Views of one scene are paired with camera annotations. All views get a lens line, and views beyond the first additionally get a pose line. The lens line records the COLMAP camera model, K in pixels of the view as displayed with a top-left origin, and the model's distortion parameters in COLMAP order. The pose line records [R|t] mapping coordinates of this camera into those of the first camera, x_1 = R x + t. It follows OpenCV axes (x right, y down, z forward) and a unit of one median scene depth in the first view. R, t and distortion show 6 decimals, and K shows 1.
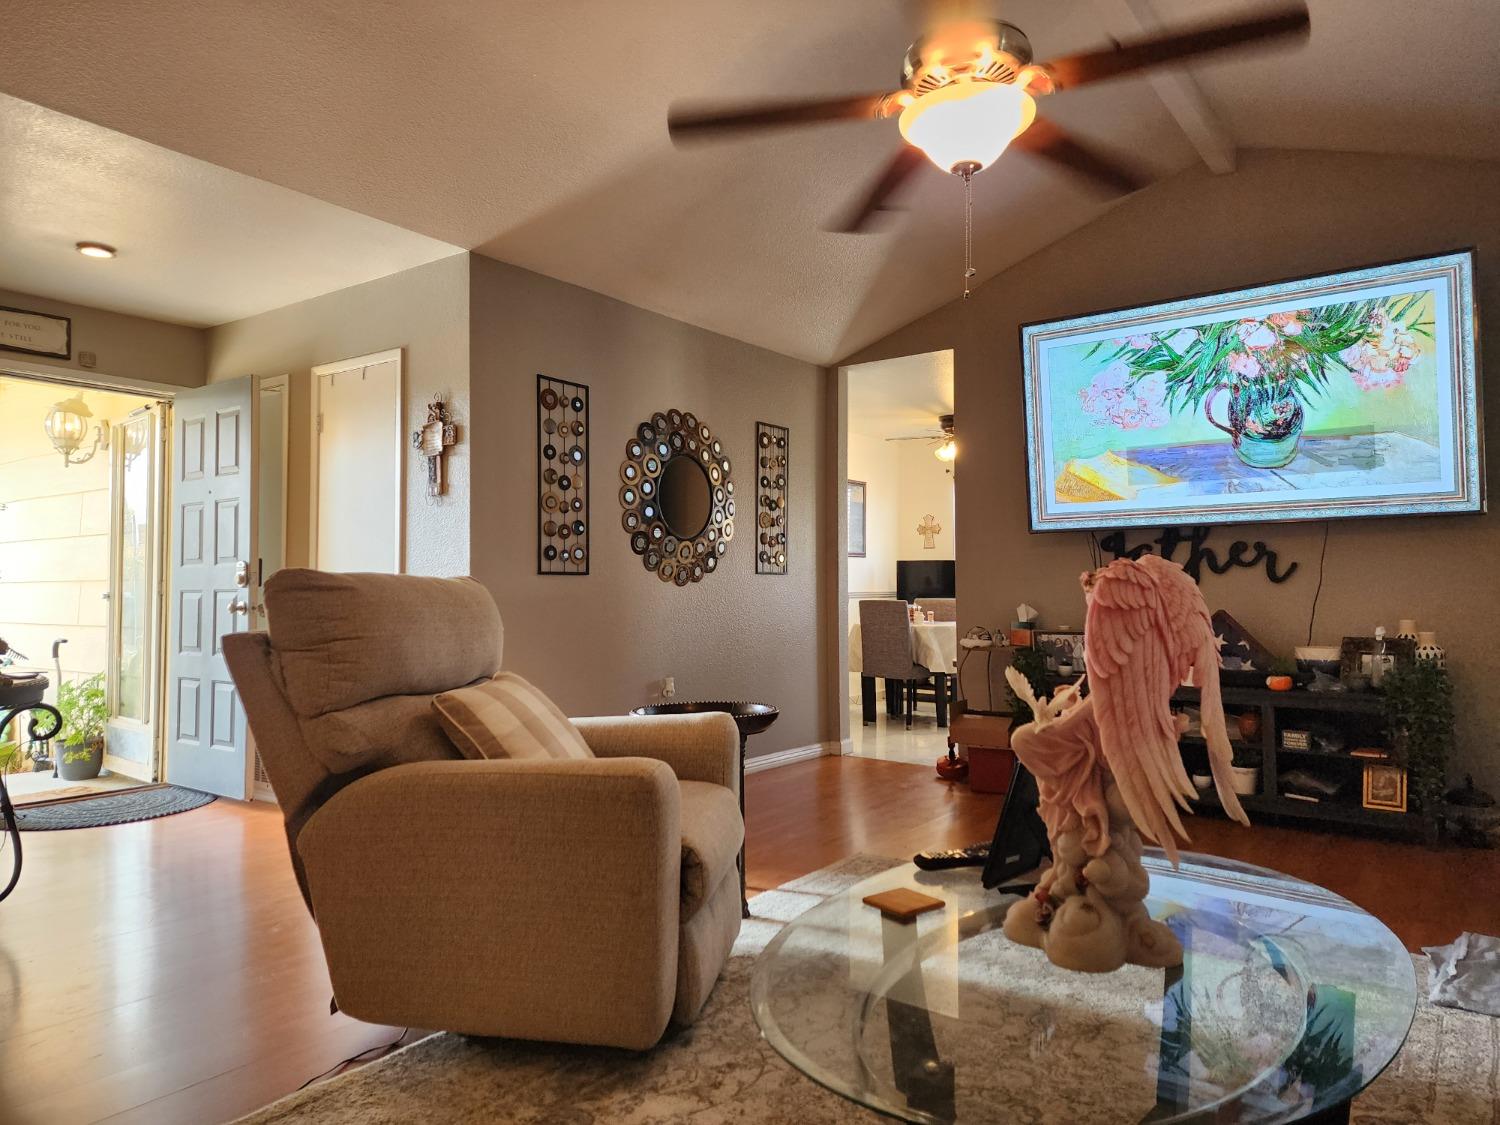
lens RADIAL K [[1002.7, 0, 775.5], [0, 1002.7, 548.8], [0, 0, 1]] dist [0.041064, -0.024692]
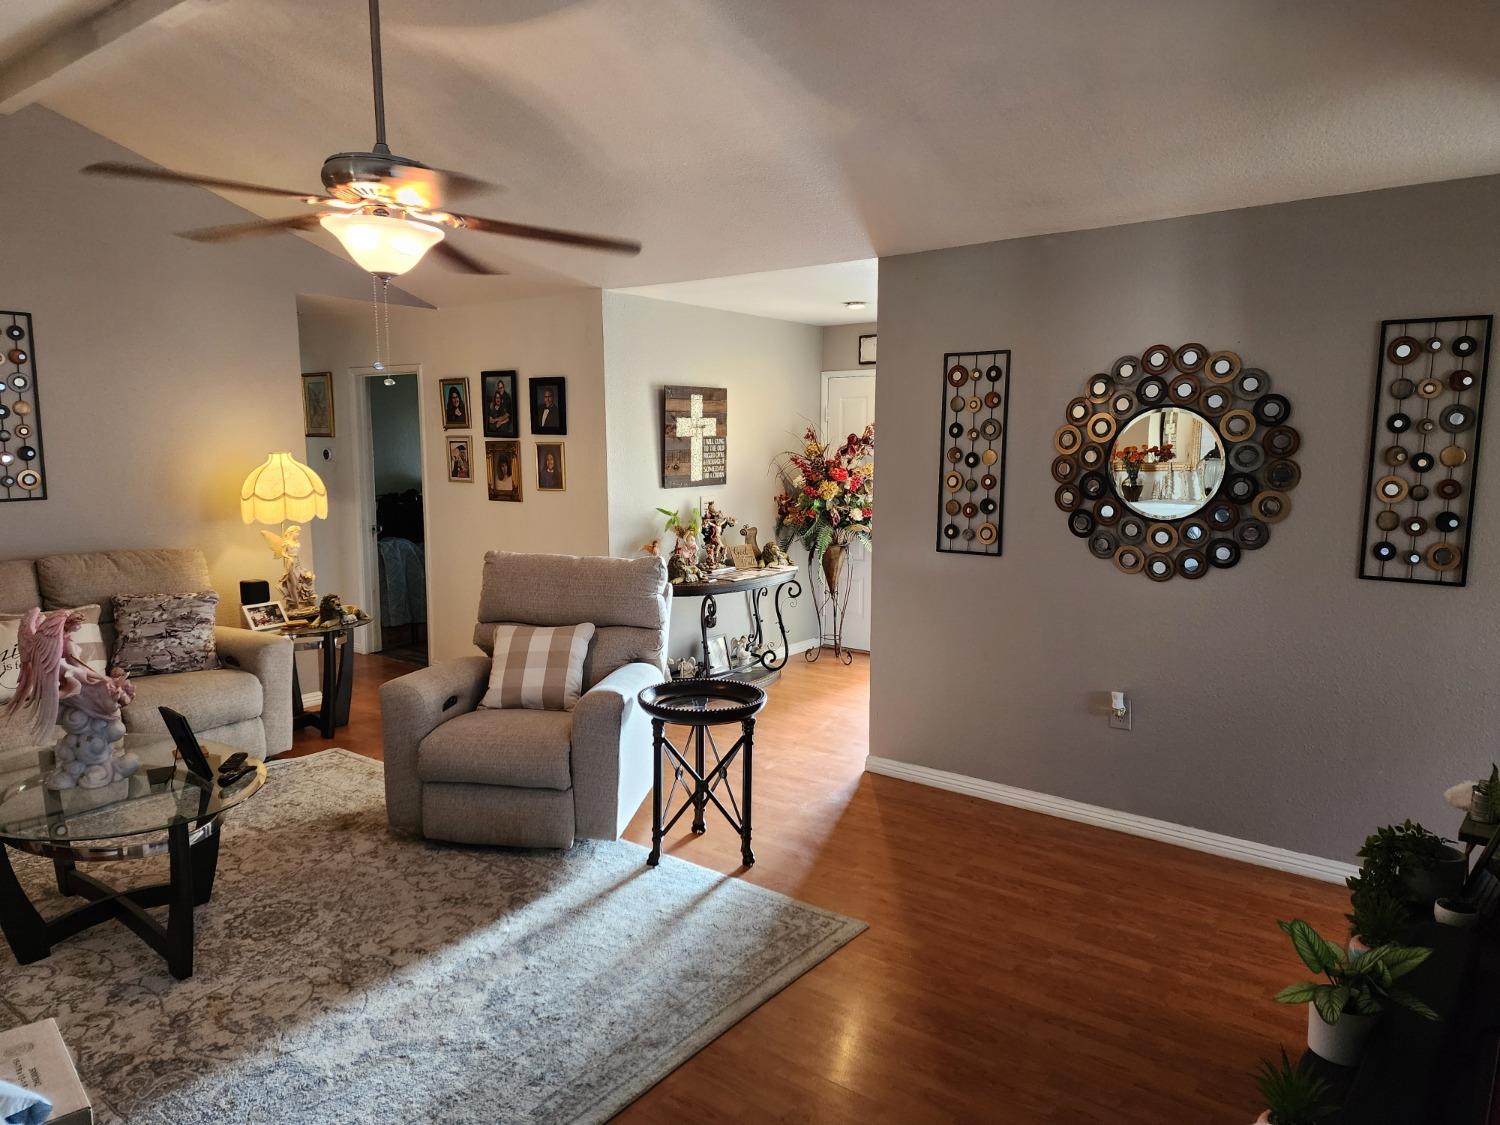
lens RADIAL K [[1002.7, 0, 750.5], [0, 1002.7, 563.8], [0, 0, 1]] dist [0.041064, -0.024692]
pose [[-0.042958, 0.123489, -0.991416, 0.729968], [0.040483, 0.991732, 0.121774, -0.087665], [0.998256, -0.034905, -0.047602, 0.778484]]
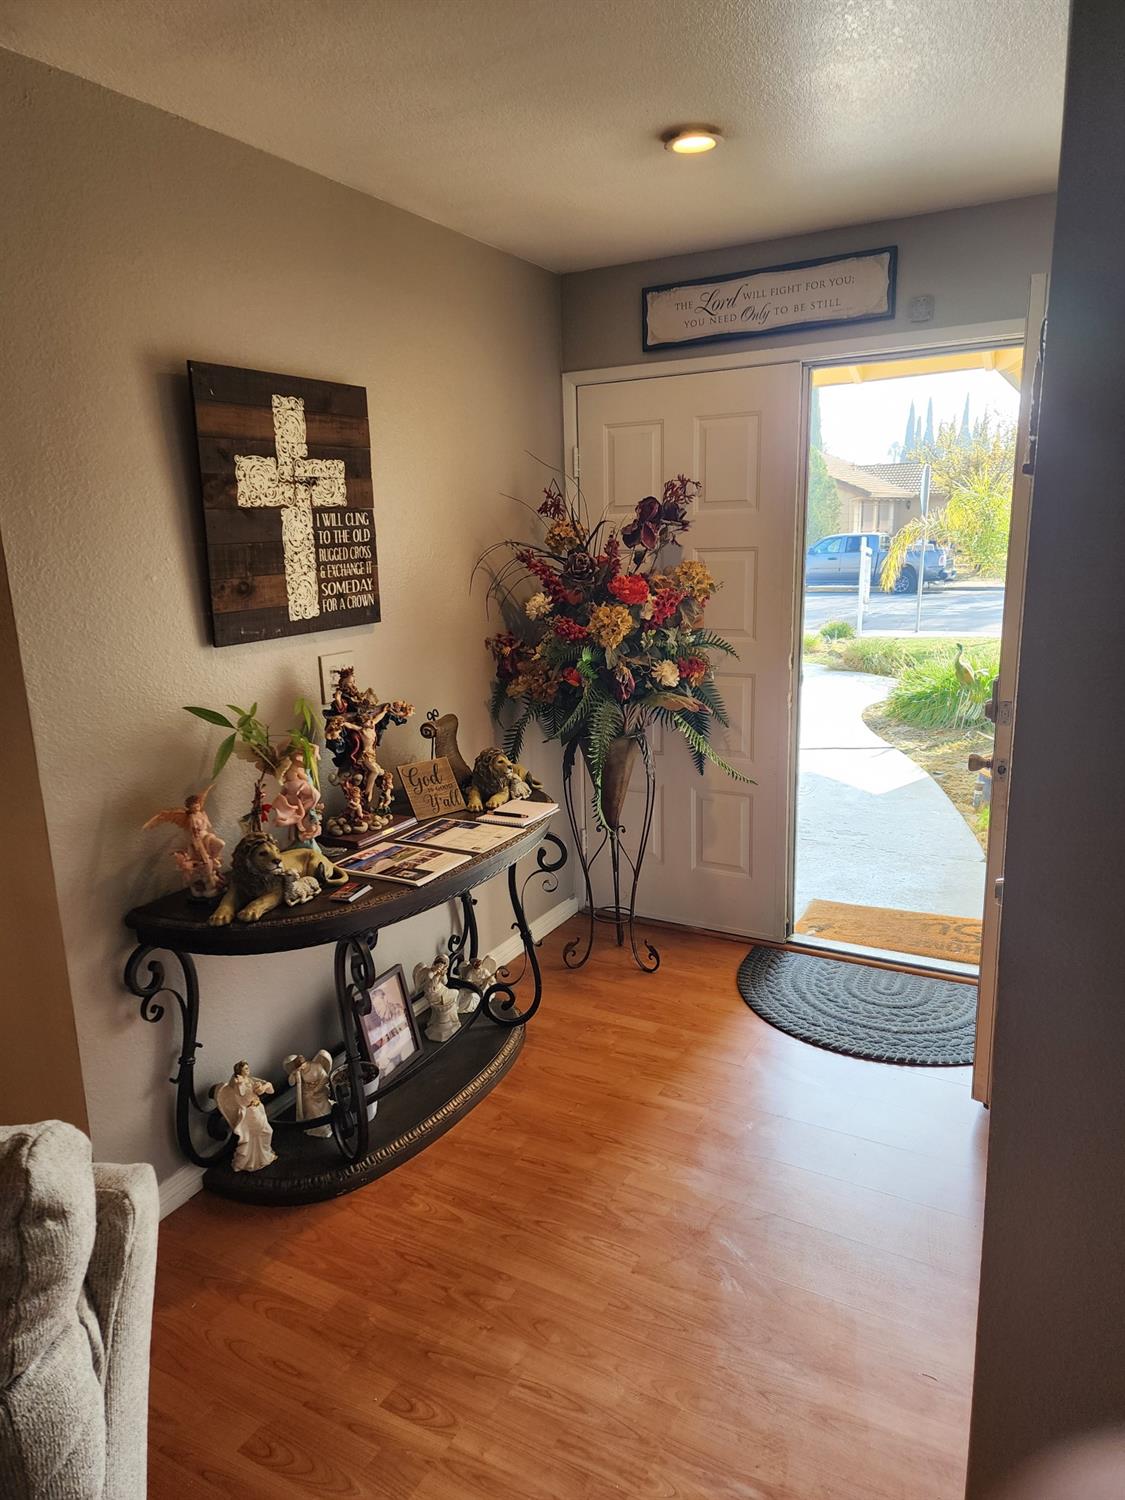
lens RADIAL K [[1002.7, 0, 557.4], [0, 1002.7, 773.0], [0, 0, 1]] dist [0.041064, -0.024692]
pose [[0.101731, 0.230489, -0.967742, -0.037857], [0.069191, 0.968794, 0.238013, -0.077097], [0.992403, -0.091172, 0.082609, 0.730316]]
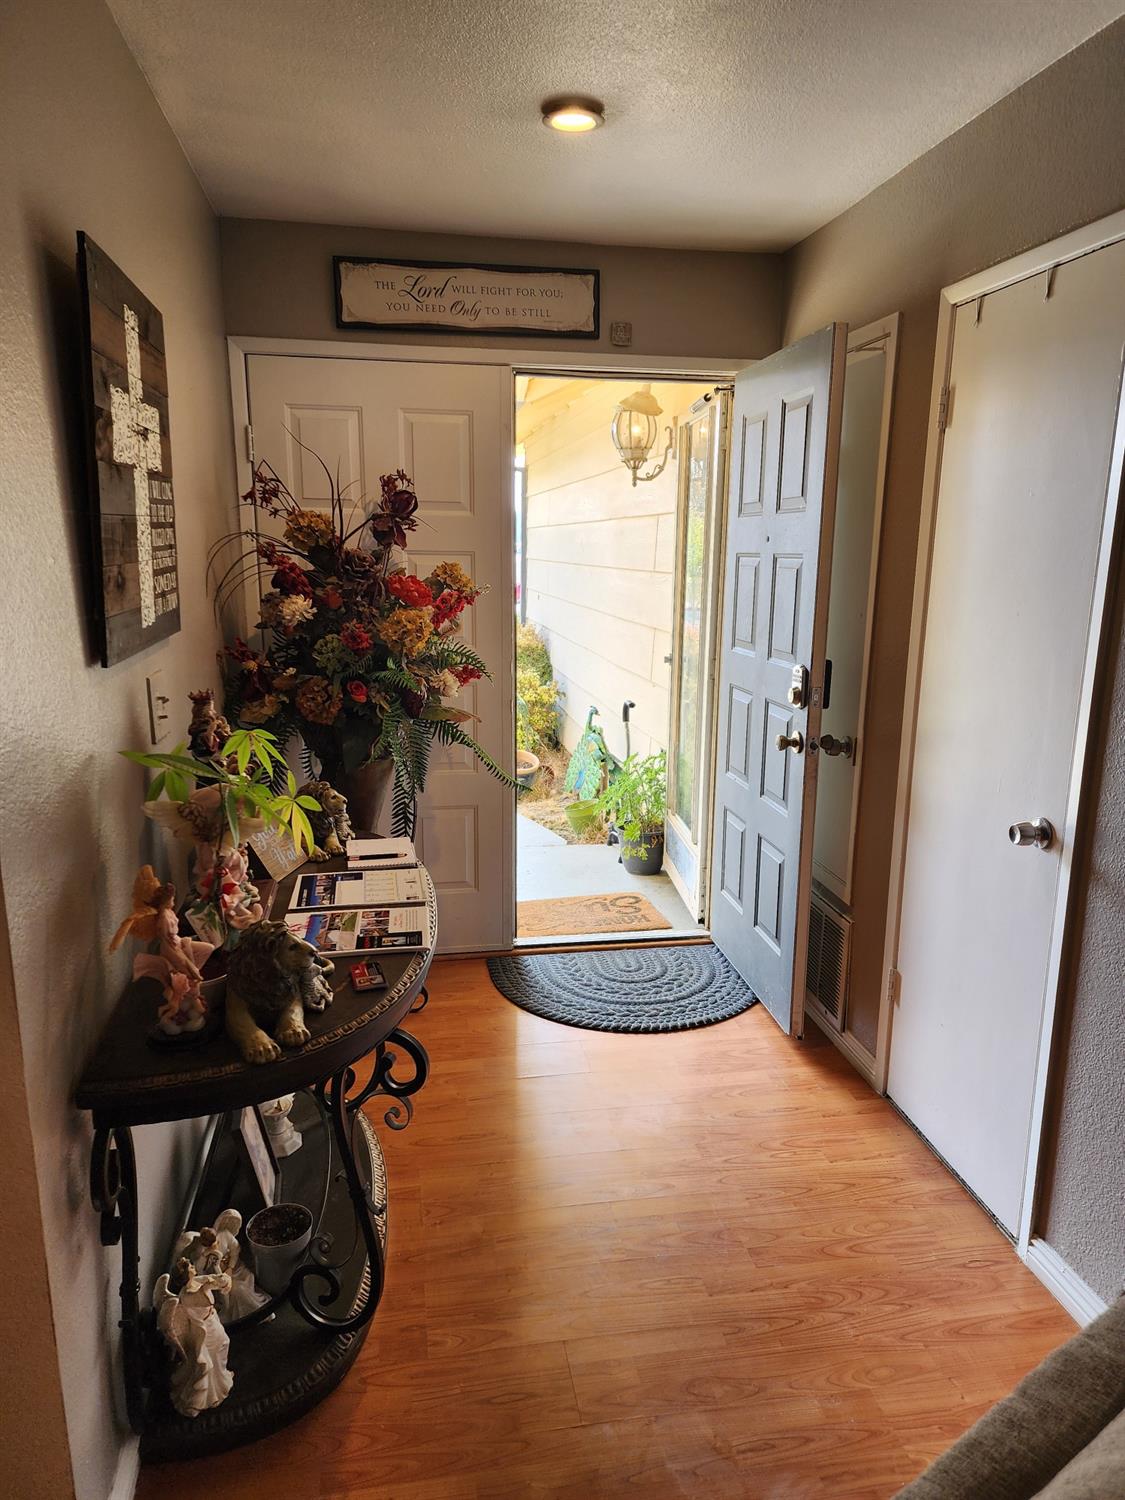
lens RADIAL K [[1002.7, 0, 562.3], [0, 1002.7, 783.2], [0, 0, 1]] dist [0.041064, -0.024692]
pose [[0.710243, 0.171937, -0.682636, -0.208028], [0.017743, 0.965034, 0.261525, -0.078530], [0.703733, -0.197858, 0.682358, 0.479432]]
